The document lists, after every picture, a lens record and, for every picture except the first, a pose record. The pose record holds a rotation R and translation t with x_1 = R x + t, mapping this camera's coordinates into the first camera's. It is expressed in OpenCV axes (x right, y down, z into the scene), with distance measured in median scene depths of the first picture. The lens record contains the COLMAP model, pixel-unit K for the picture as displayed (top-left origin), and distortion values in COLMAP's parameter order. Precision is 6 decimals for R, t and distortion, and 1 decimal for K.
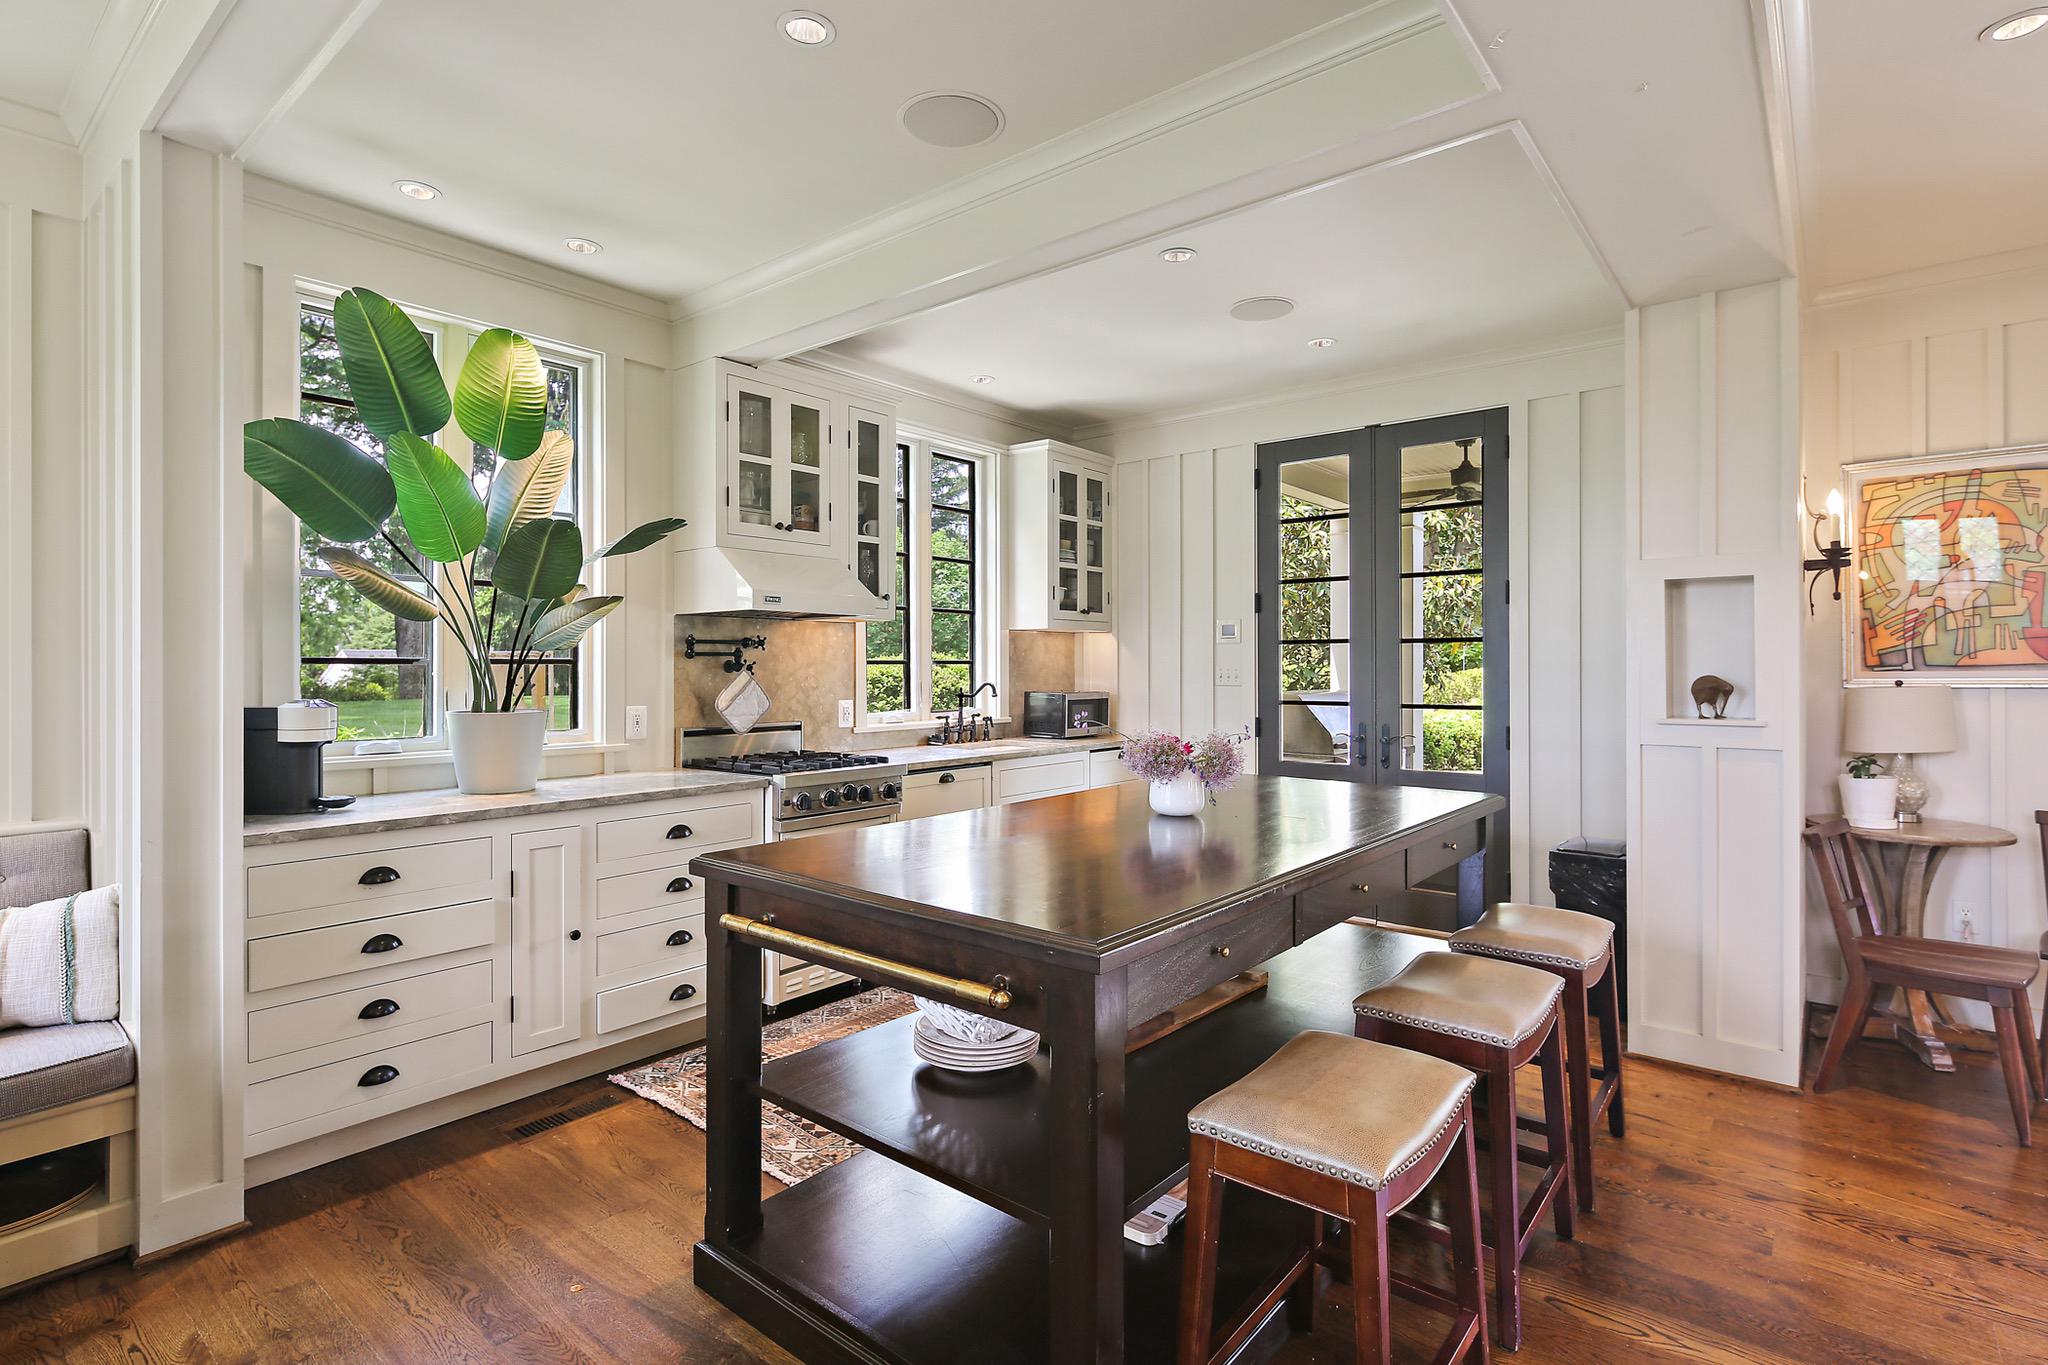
lens RADIAL K [[997.7, 0, 1025.0], [0, 997.7, 669.9], [0, 0, 1]] dist [-0.001835, -0.001615]
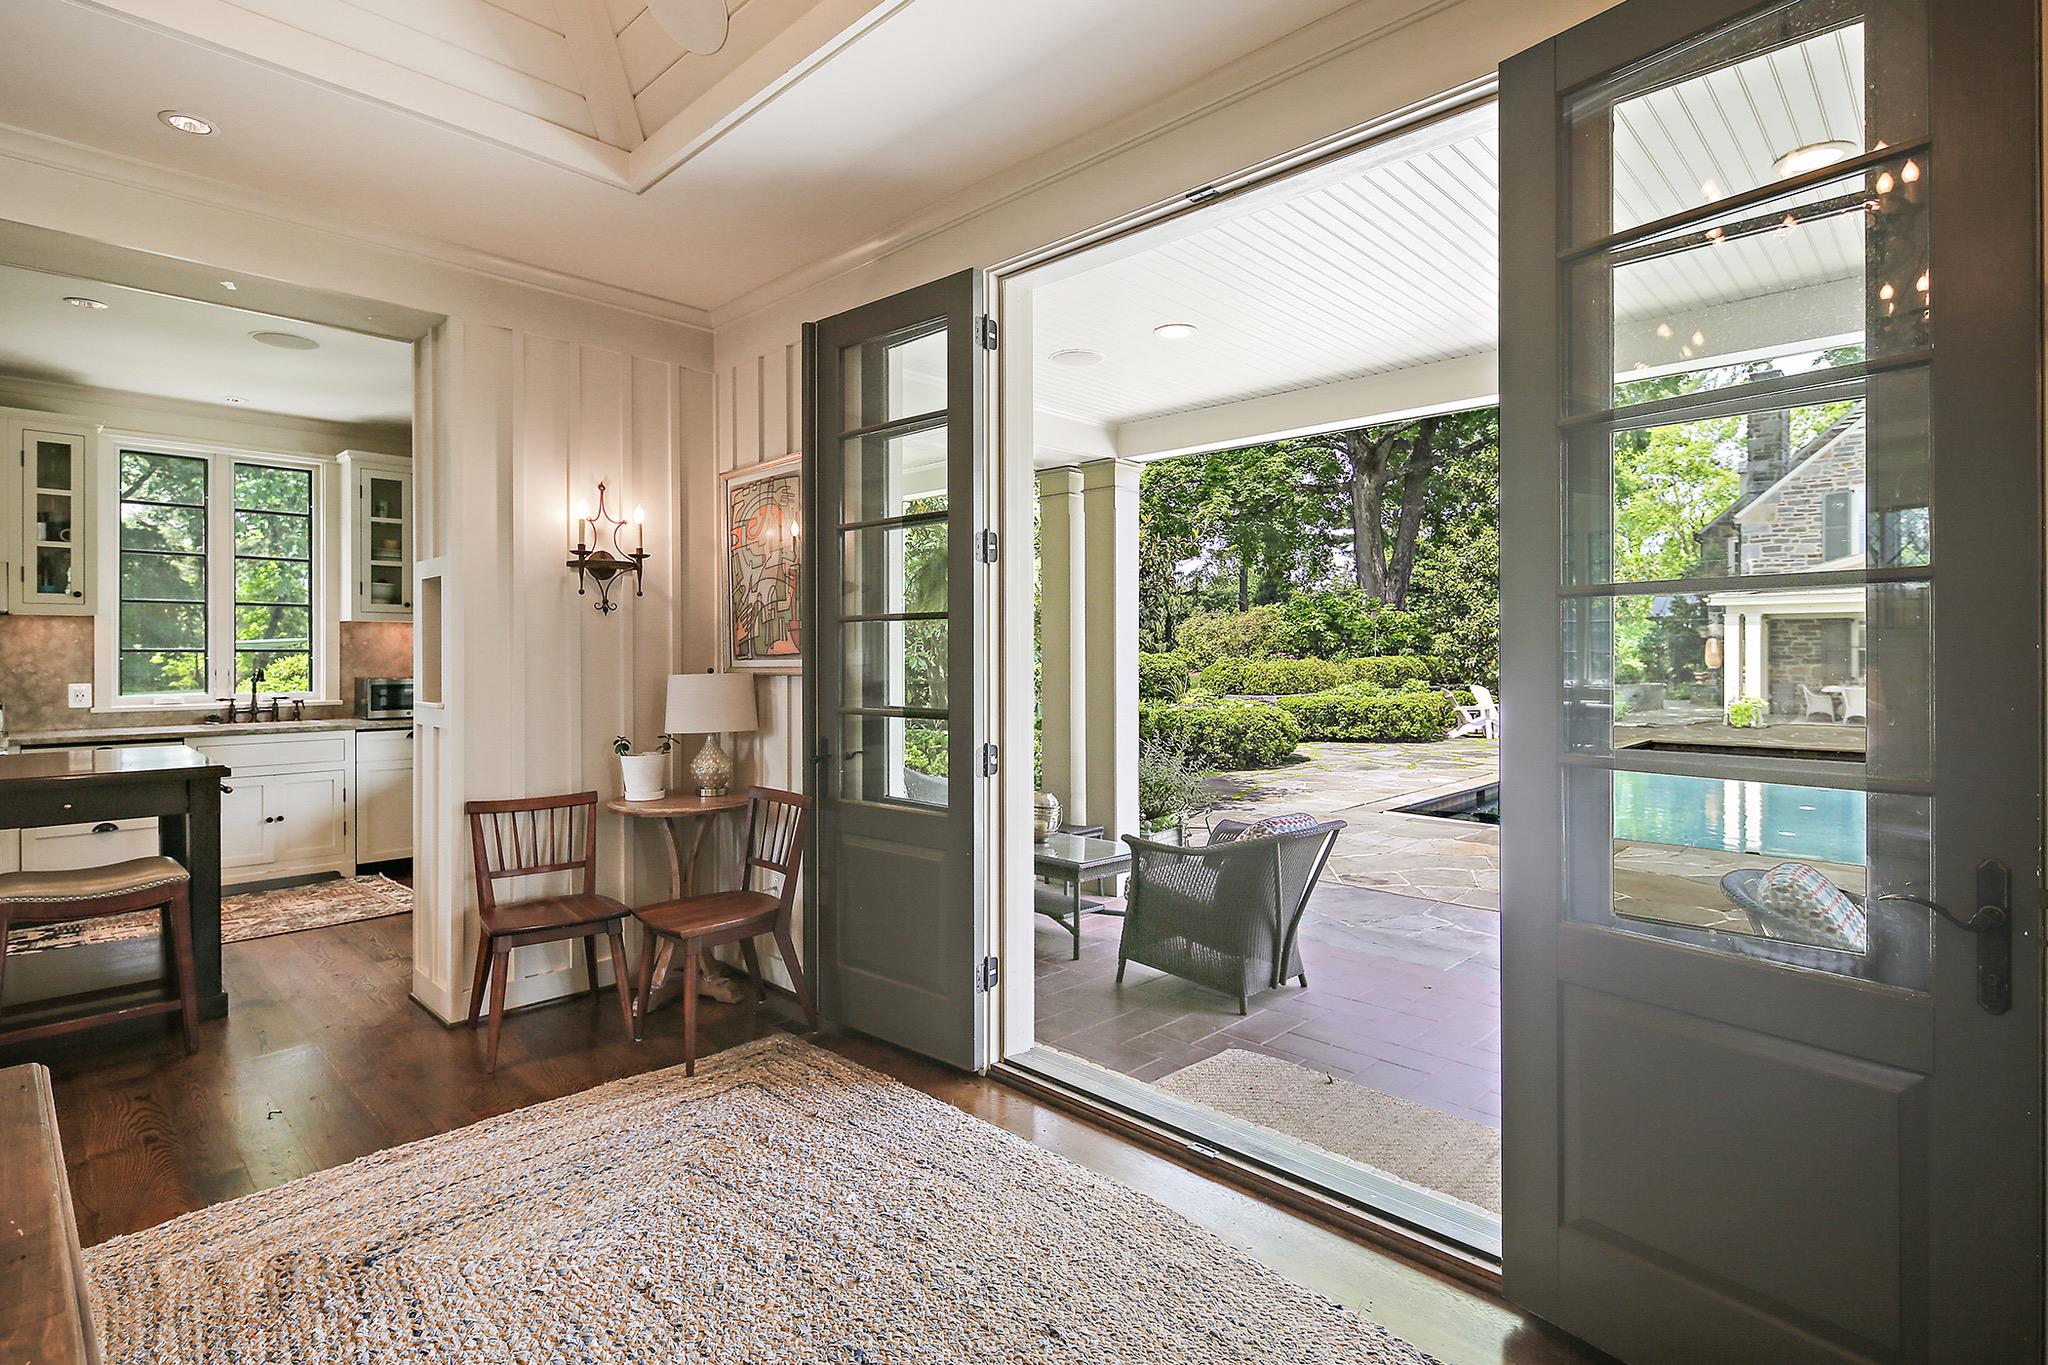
lens RADIAL K [[997.7, 0, 1023.0], [0, 997.7, 664.8], [0, 0, 1]] dist [-0.001835, -0.001615]
pose [[0.996802, 0.002851, -0.079856, 0.223444], [-0.002422, 0.999982, 0.005466, -0.000114], [0.079870, -0.005256, 0.996791, -0.012545]]
